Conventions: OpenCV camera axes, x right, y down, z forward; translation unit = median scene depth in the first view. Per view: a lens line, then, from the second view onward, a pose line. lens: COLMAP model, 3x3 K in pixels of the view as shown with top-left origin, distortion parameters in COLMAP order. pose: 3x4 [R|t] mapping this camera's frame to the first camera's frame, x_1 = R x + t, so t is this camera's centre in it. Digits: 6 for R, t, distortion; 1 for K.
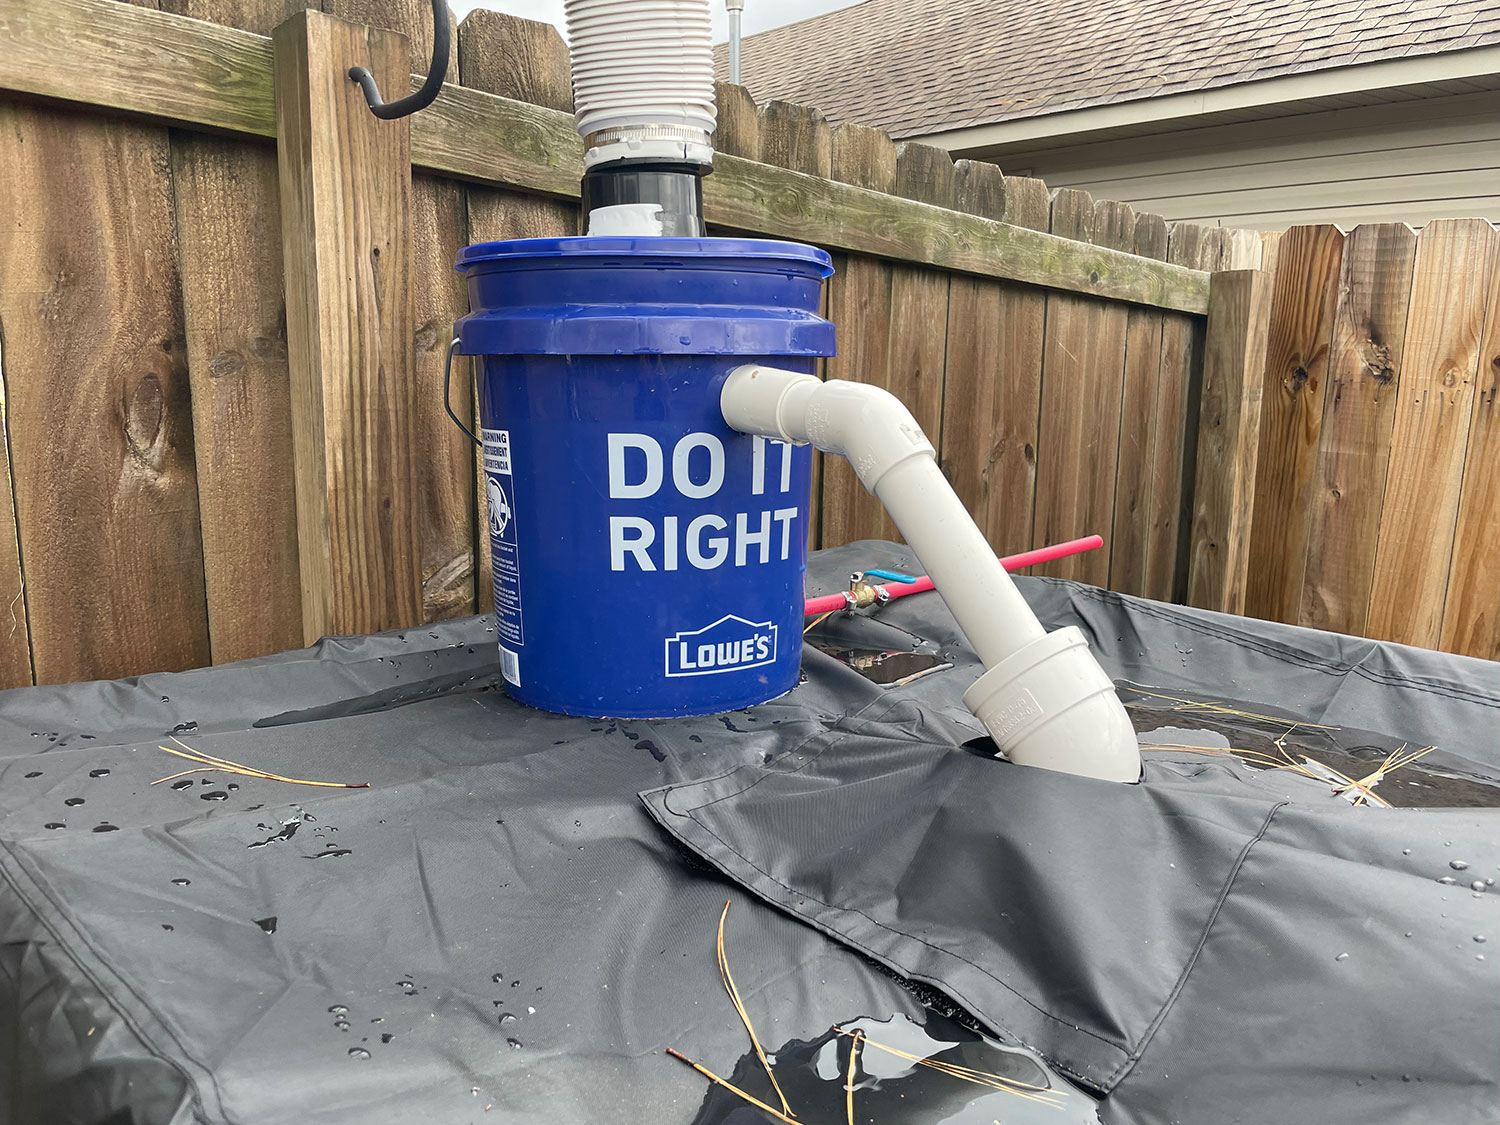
lens RADIAL K [[1151.9, 0, 757.1], [0, 1151.9, 603.0], [0, 0, 1]] dist [0.045076, -0.003672]
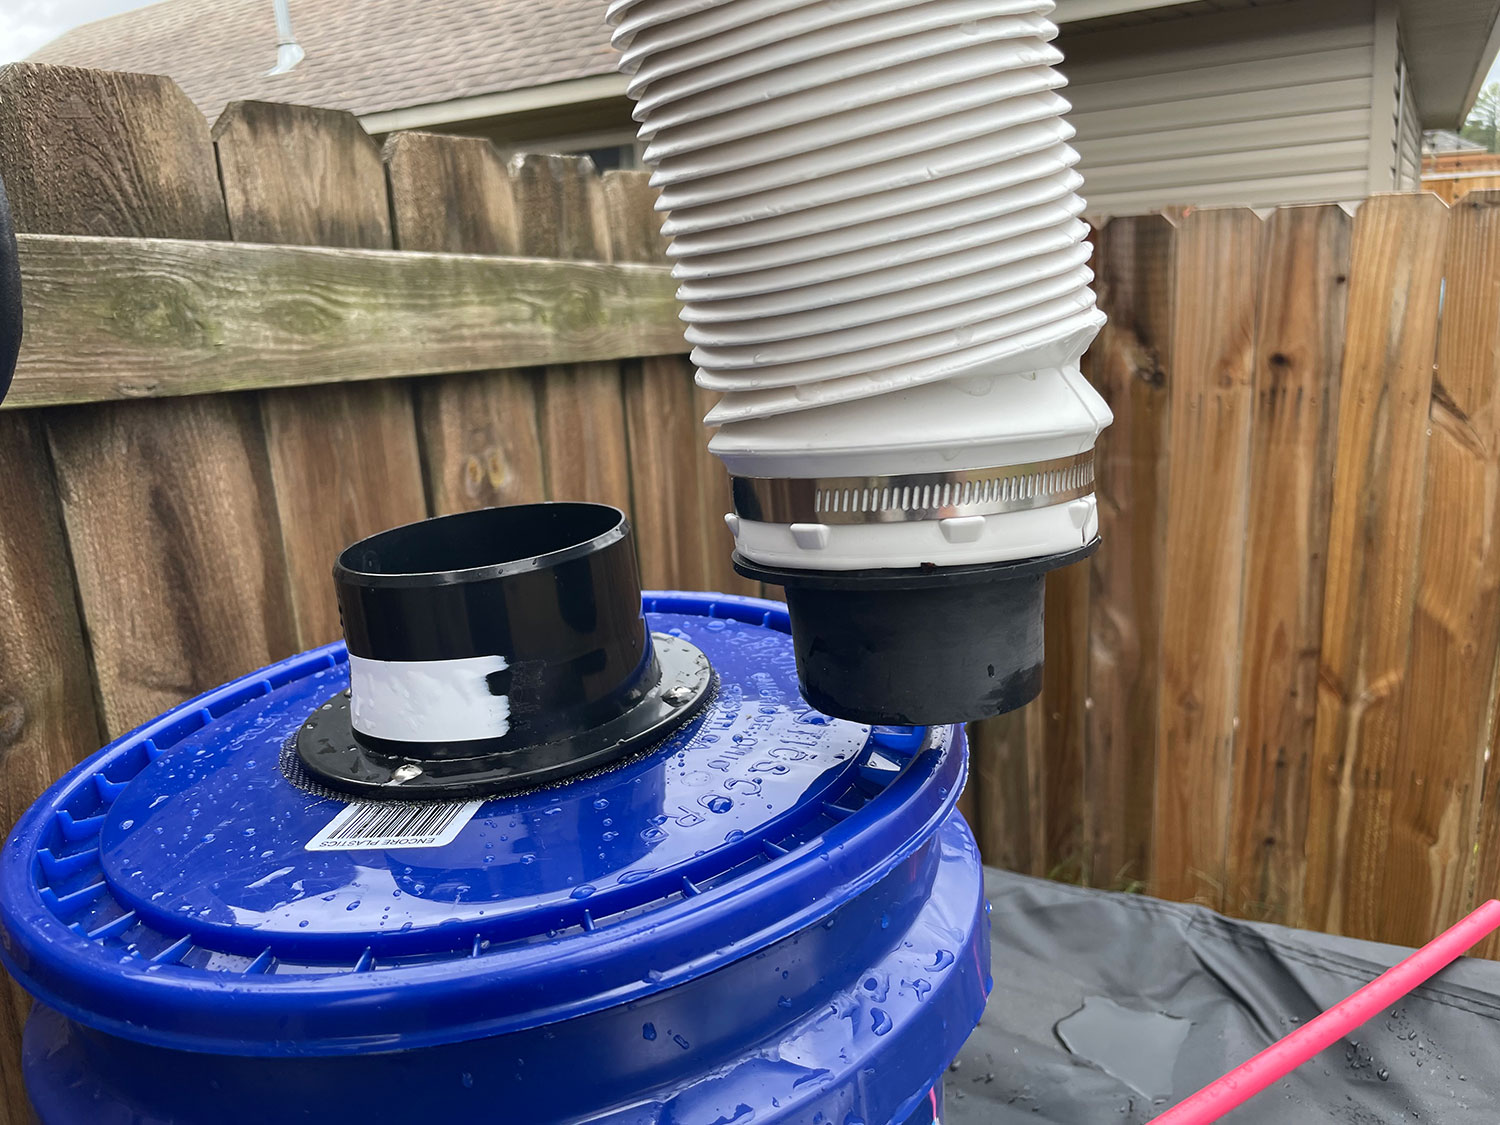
lens RADIAL K [[1182.3, 0, 749.9], [0, 1182.3, 600.3], [0, 0, 1]] dist [0.140708, -0.196642]
pose [[0.947939, -0.153610, 0.278953, -0.095326], [0.145192, 0.988102, 0.050724, -0.208143], [-0.283426, -0.007582, 0.958964, 0.329978]]
